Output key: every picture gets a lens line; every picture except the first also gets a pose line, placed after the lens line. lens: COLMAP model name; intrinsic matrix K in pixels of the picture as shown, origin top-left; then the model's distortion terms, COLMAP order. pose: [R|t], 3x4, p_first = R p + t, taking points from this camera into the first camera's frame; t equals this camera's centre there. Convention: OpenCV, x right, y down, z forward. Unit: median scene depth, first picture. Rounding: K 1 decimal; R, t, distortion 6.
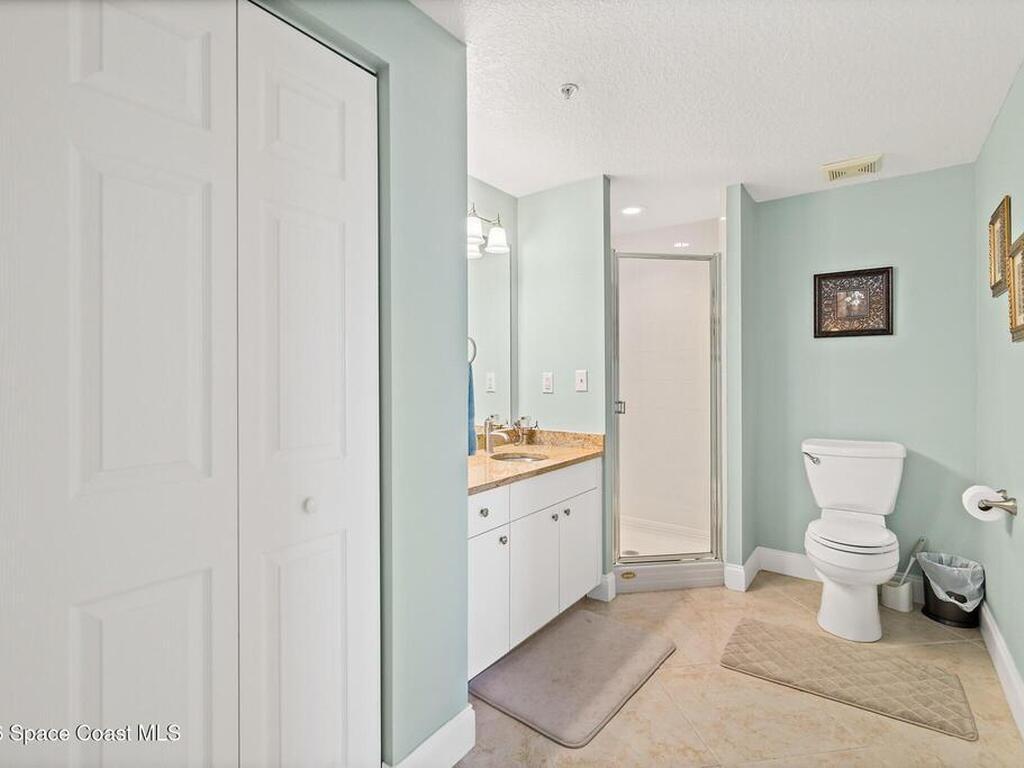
lens RADIAL K [[503.1, 0, 516.3], [0, 503.1, 380.7], [0, 0, 1]] dist [-0.003188, -0.001624]
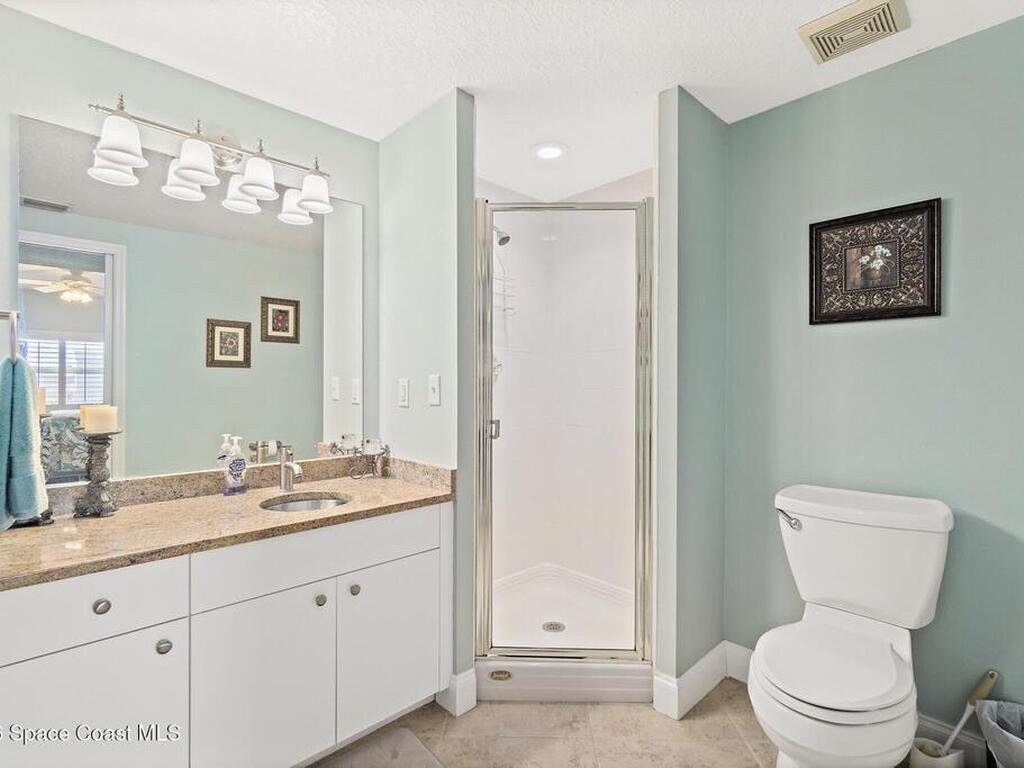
lens RADIAL K [[503.1, 0, 507.2], [0, 503.1, 389.9], [0, 0, 1]] dist [-0.003188, -0.001624]
pose [[0.984131, 0.007270, -0.177294, 0.350812], [-0.006729, 0.999971, 0.003652, -0.003281], [0.177315, -0.002401, 0.984151, 0.330124]]
